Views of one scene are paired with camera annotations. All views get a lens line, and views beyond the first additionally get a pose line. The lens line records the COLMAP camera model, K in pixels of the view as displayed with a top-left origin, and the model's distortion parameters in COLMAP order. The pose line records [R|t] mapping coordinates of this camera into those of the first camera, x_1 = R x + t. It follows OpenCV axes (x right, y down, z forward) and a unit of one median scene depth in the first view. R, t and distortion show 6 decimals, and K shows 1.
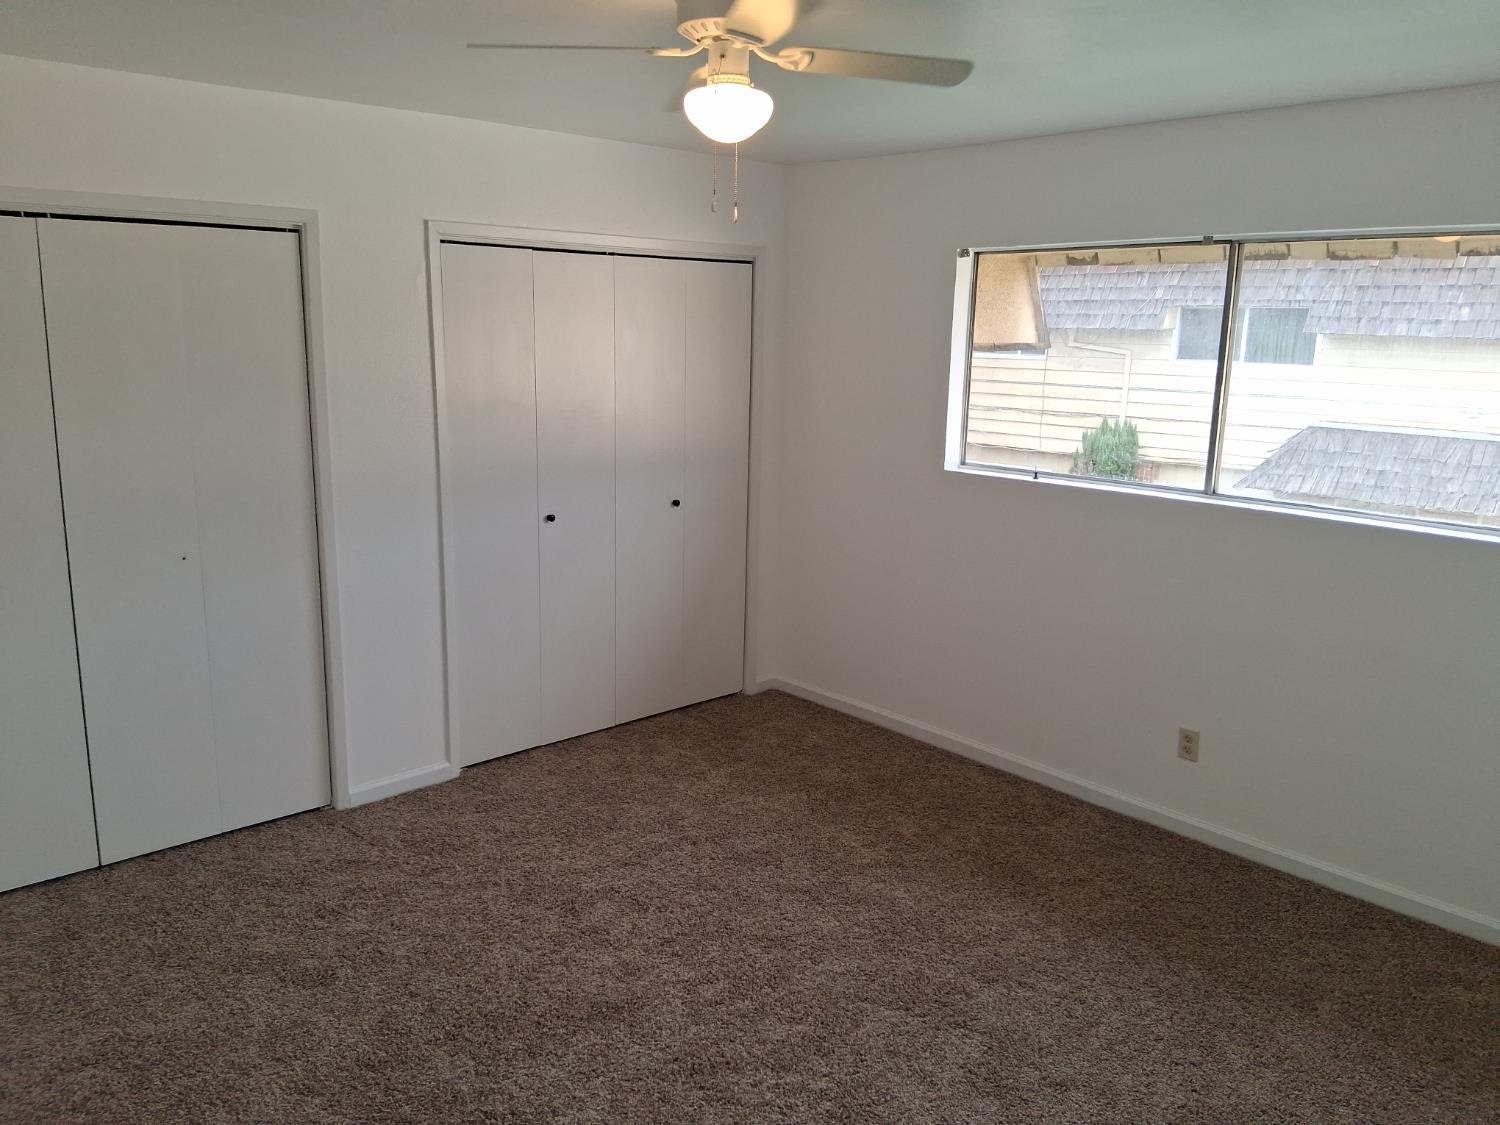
lens RADIAL K [[1153.3, 0, 750.0], [0, 1153.3, 562.5], [0, 0, 1]] dist [0.133687, -0.187928]
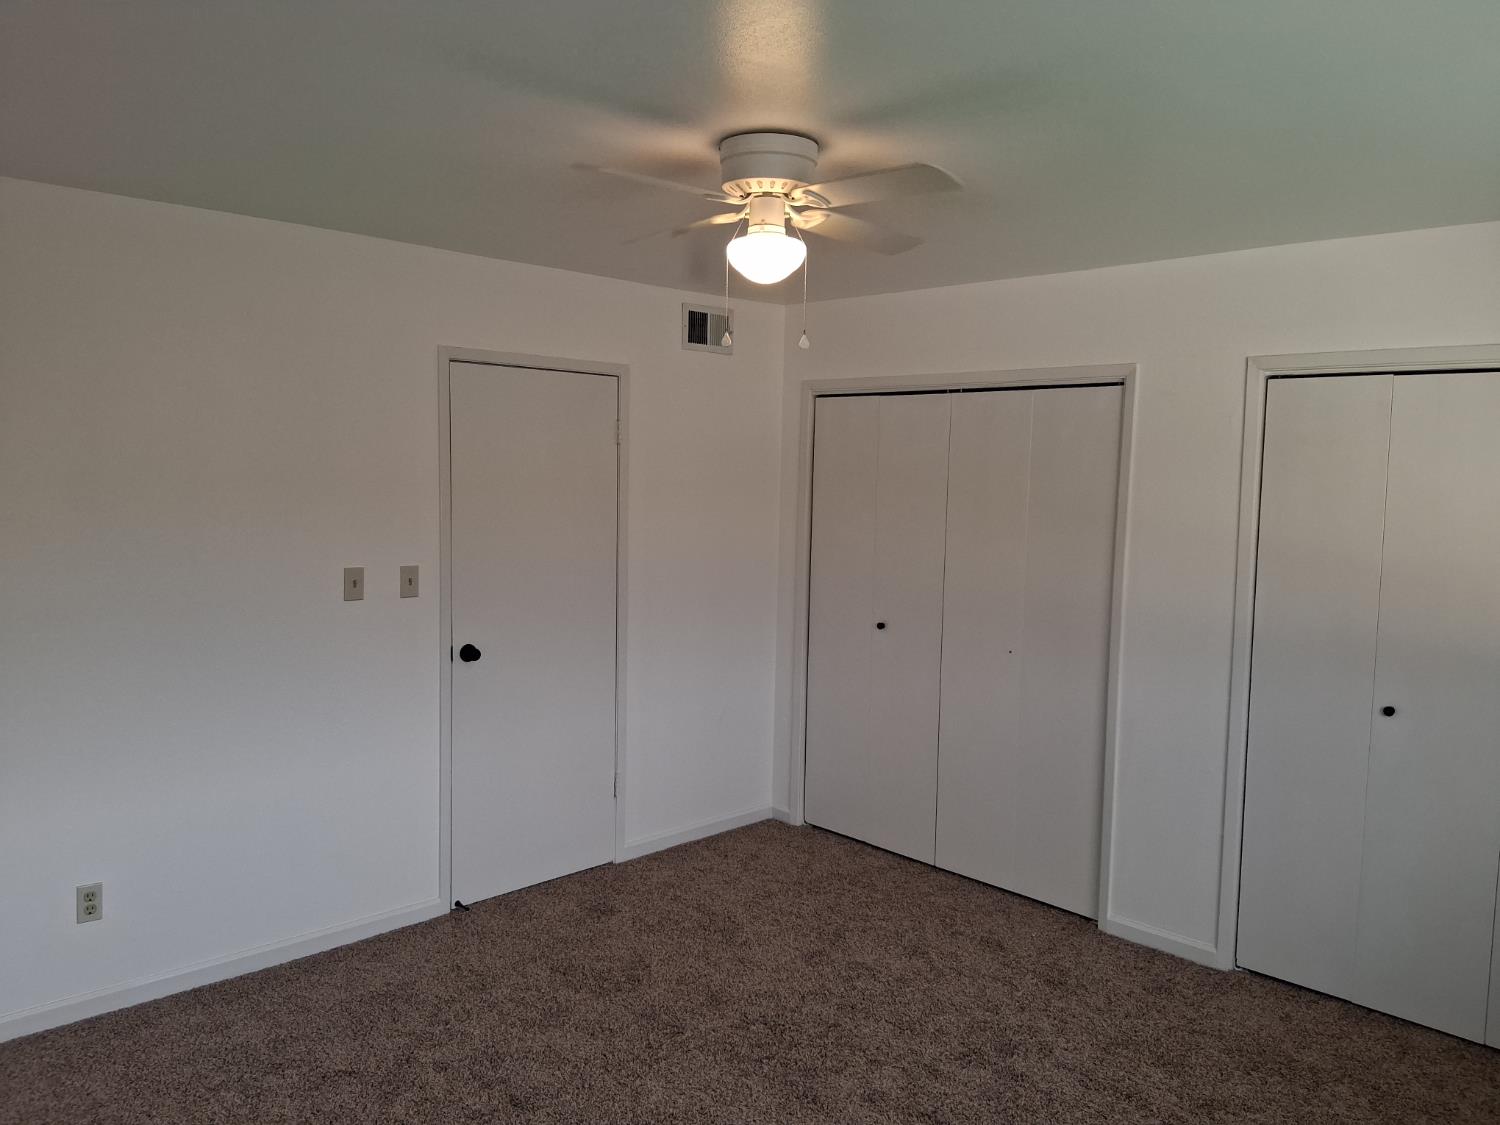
lens RADIAL K [[1153.3, 0, 750.0], [0, 1153.3, 562.5], [0, 0, 1]] dist [0.133687, -0.187928]
pose [[0.029977, 0.061365, -0.997665, 0.675476], [-0.232959, 0.971056, 0.052728, -0.087814], [0.972024, 0.230834, 0.043405, 0.608742]]
